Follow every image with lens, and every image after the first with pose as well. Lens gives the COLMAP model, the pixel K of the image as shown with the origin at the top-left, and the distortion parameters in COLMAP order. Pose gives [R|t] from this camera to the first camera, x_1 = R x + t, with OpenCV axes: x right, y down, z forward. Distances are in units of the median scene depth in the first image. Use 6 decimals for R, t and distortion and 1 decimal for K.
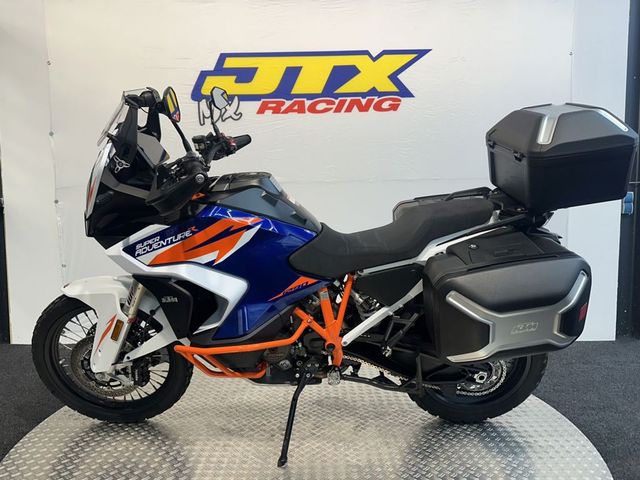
lens RADIAL K [[453.2, 0, 318.3], [0, 453.2, 245.6], [0, 0, 1]] dist [0.040624, -0.042330]
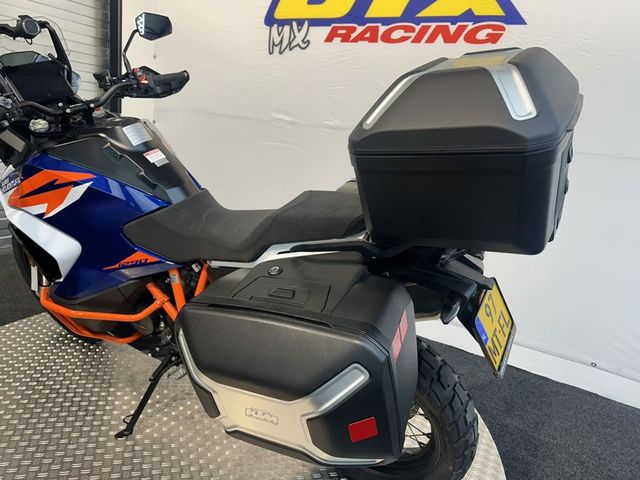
lens RADIAL K [[450.0, 0, 317.8], [0, 450.0, 243.2], [0, 0, 1]] dist [-0.011722, -0.013744]
pose [[0.862289, 0.229835, -0.451257, 0.586982], [-0.159686, 0.969022, 0.188405, -0.146711], [0.480580, -0.090400, 0.872279, 0.411623]]
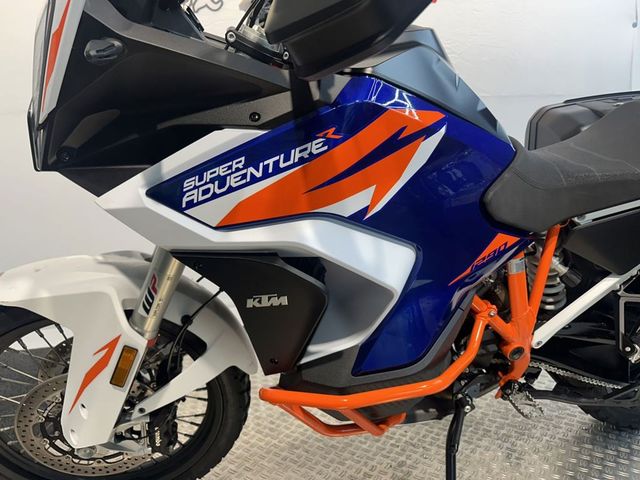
lens RADIAL K [[453.2, 0, 318.7], [0, 453.2, 242.6], [0, 0, 1]] dist [0.040624, -0.042330]
pose [[0.982554, -0.065224, 0.174164, -0.310776], [0.048679, 0.994031, 0.097635, 0.017927], [-0.179492, -0.087453, 0.979864, 0.496717]]
